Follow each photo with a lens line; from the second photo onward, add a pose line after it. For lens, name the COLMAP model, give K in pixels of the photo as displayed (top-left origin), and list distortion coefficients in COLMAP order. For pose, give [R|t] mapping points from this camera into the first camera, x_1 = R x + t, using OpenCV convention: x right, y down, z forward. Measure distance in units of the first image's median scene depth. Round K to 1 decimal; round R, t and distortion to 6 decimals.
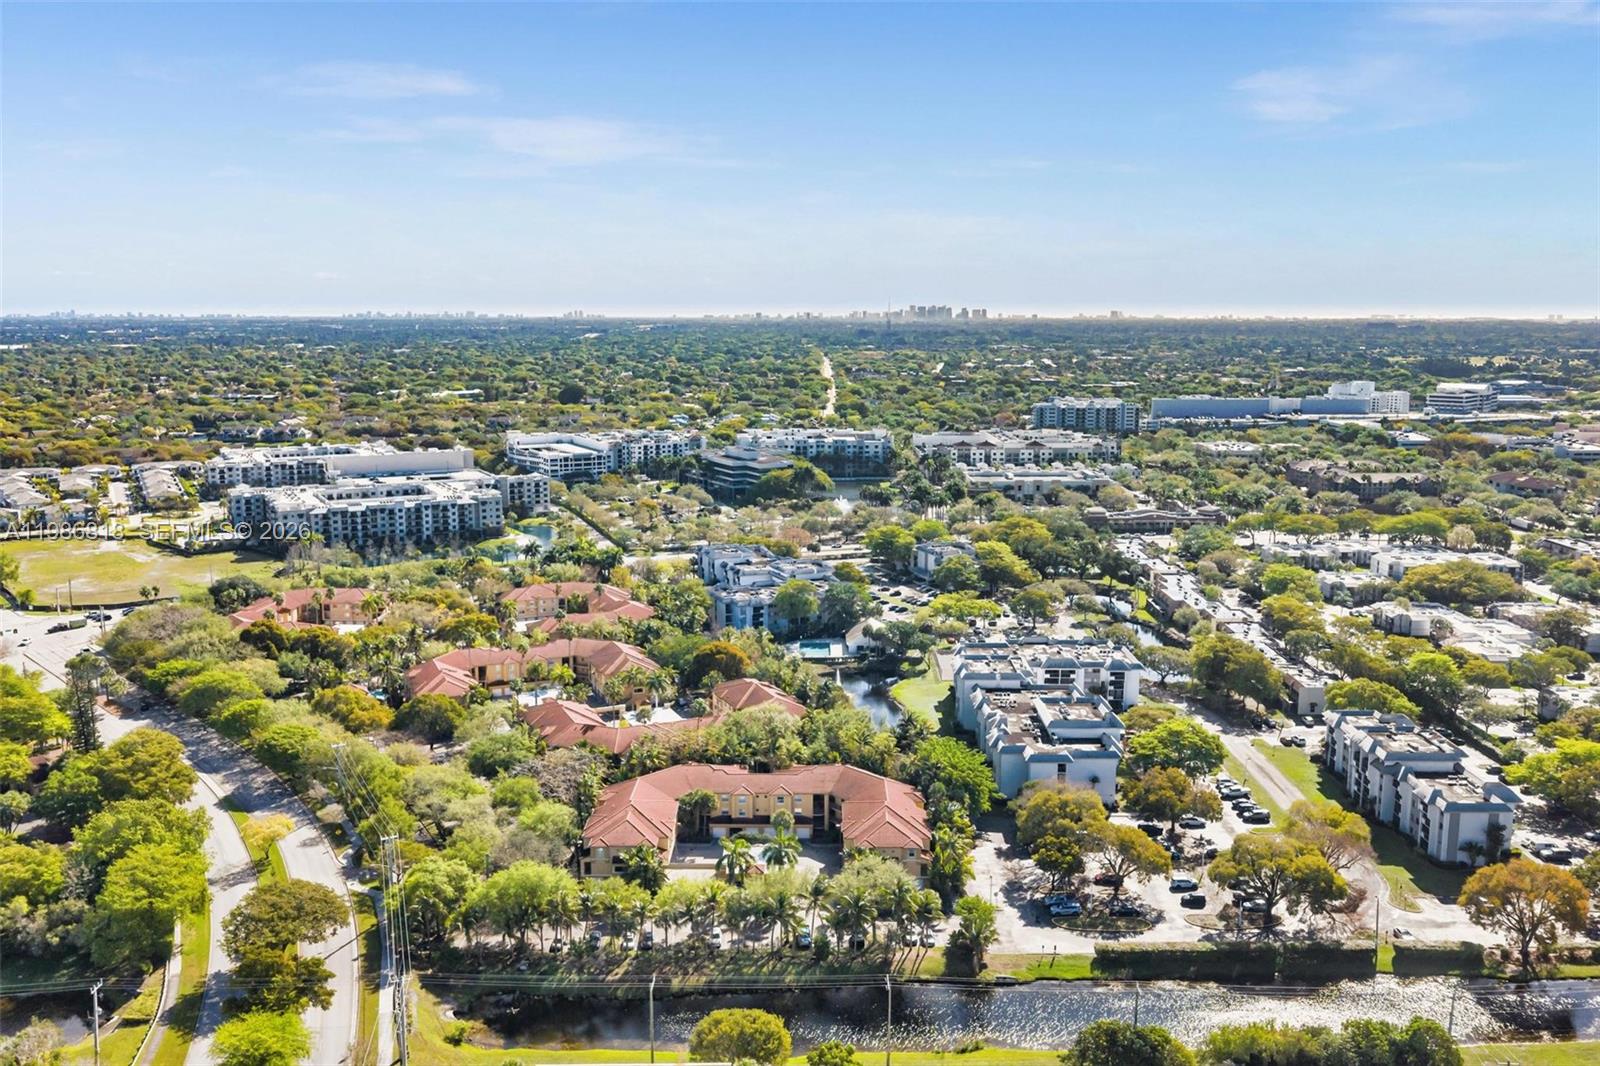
lens RADIAL K [[1330.9, 0, 799.0], [0, 1330.9, 532.4], [0, 0, 1]] dist [0.001498, -0.003770]
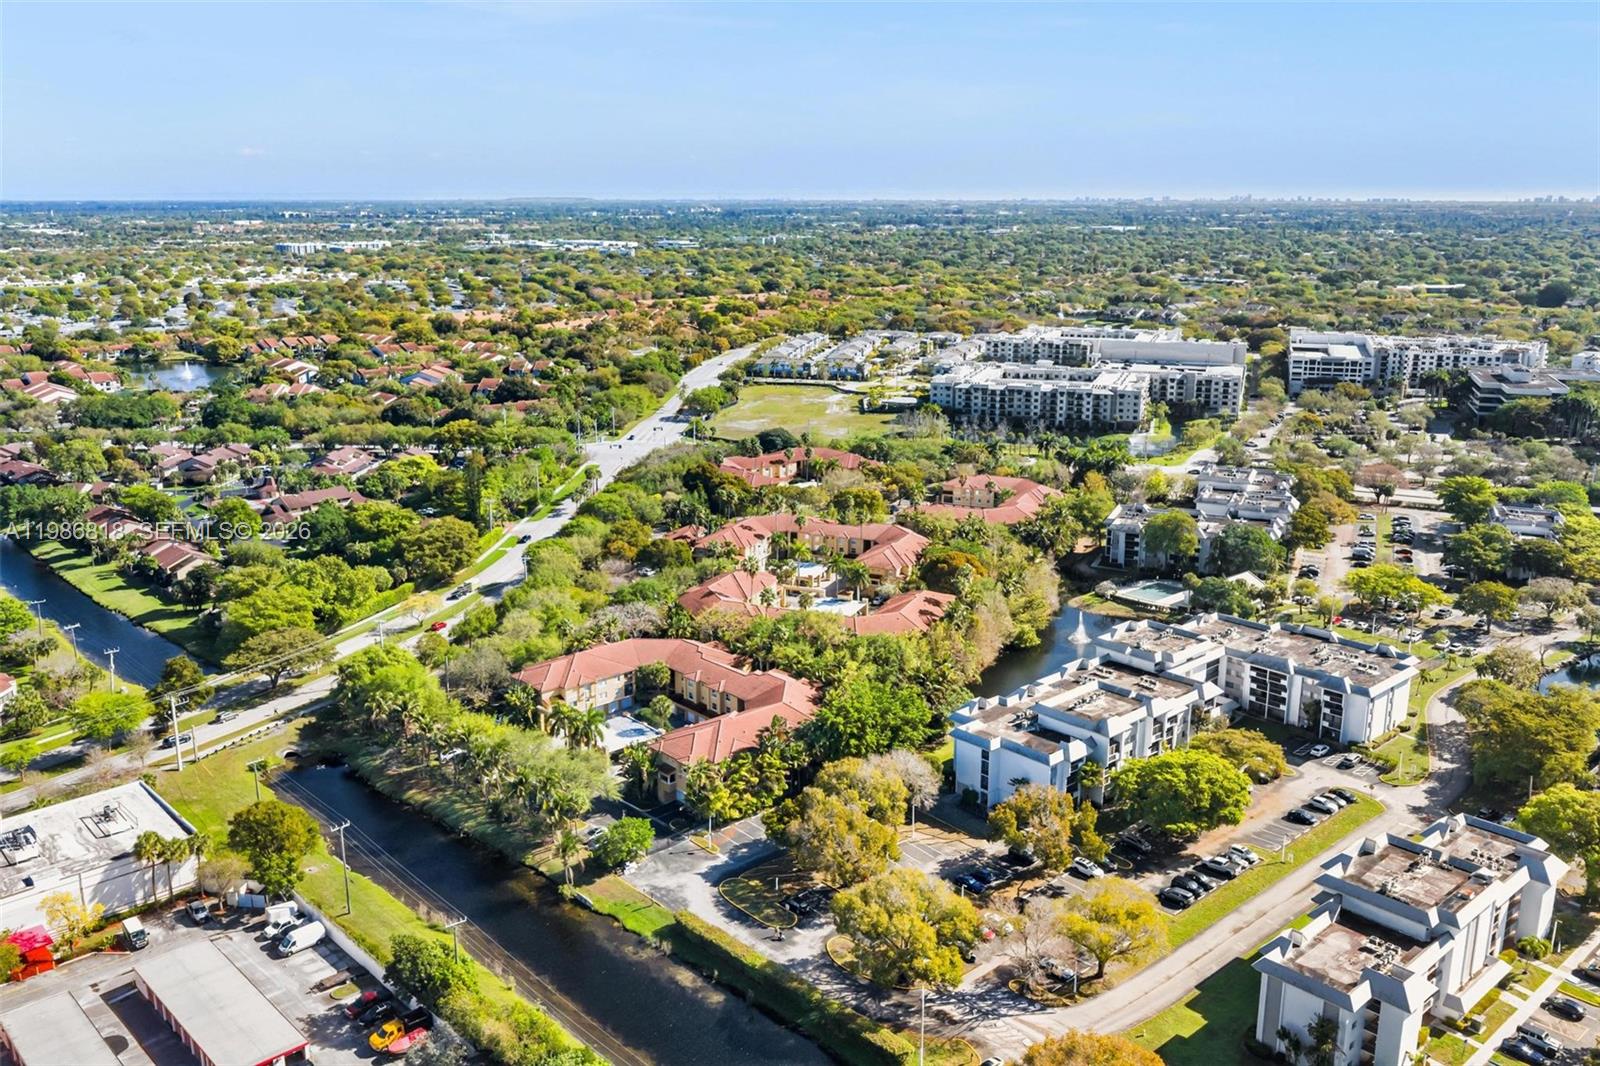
lens RADIAL K [[1330.9, 0, 798.6], [0, 1330.9, 534.9], [0, 0, 1]] dist [0.001498, -0.003770]
pose [[0.671822, 0.180565, -0.718368, 0.328116], [-0.118318, 0.983540, 0.136565, -0.027455], [0.731202, -0.006751, 0.682127, 0.165298]]
